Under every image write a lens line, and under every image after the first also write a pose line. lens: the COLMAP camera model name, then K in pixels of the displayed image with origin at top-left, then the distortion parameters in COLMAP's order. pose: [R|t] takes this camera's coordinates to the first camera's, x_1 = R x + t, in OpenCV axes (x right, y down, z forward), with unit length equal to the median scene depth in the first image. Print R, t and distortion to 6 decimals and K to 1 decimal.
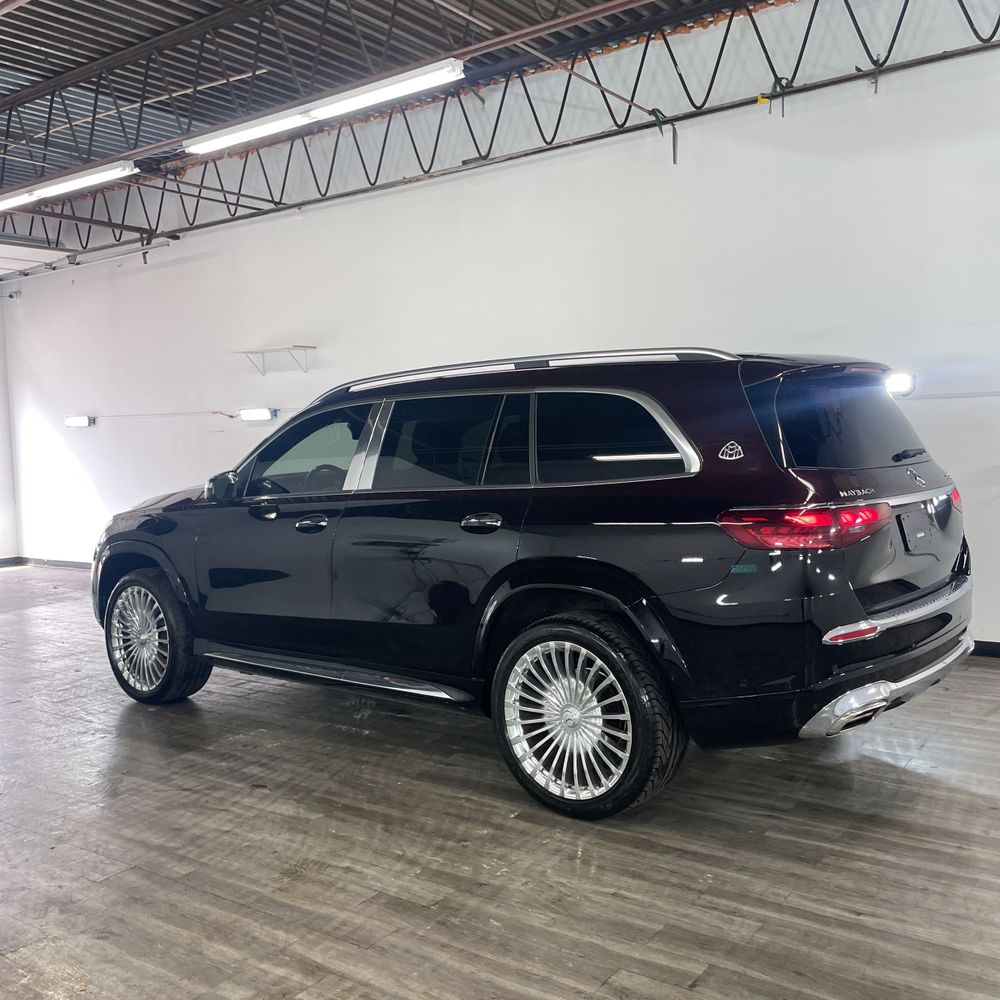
lens RADIAL K [[1031.2, 0, 498.8], [0, 1031.2, 500.3], [0, 0, 1]] dist [0.002610, 0.000000]
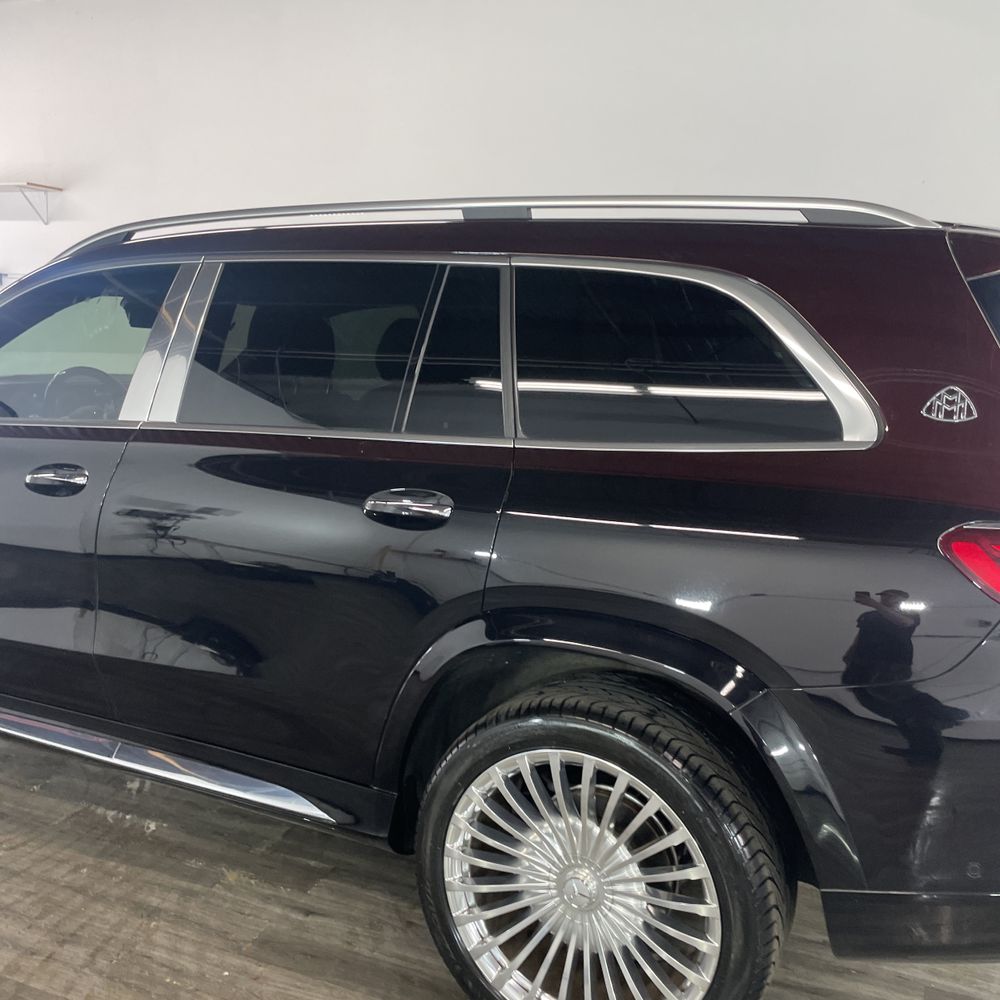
lens RADIAL K [[1031.2, 0, 502.9], [0, 1031.2, 499.8], [0, 0, 1]] dist [0.002610, 0.000000]
pose [[0.972194, 0.027304, 0.232580, -0.086843], [-0.049693, 0.994614, 0.090958, -0.030626], [-0.228844, -0.099987, 0.968314, 0.459525]]
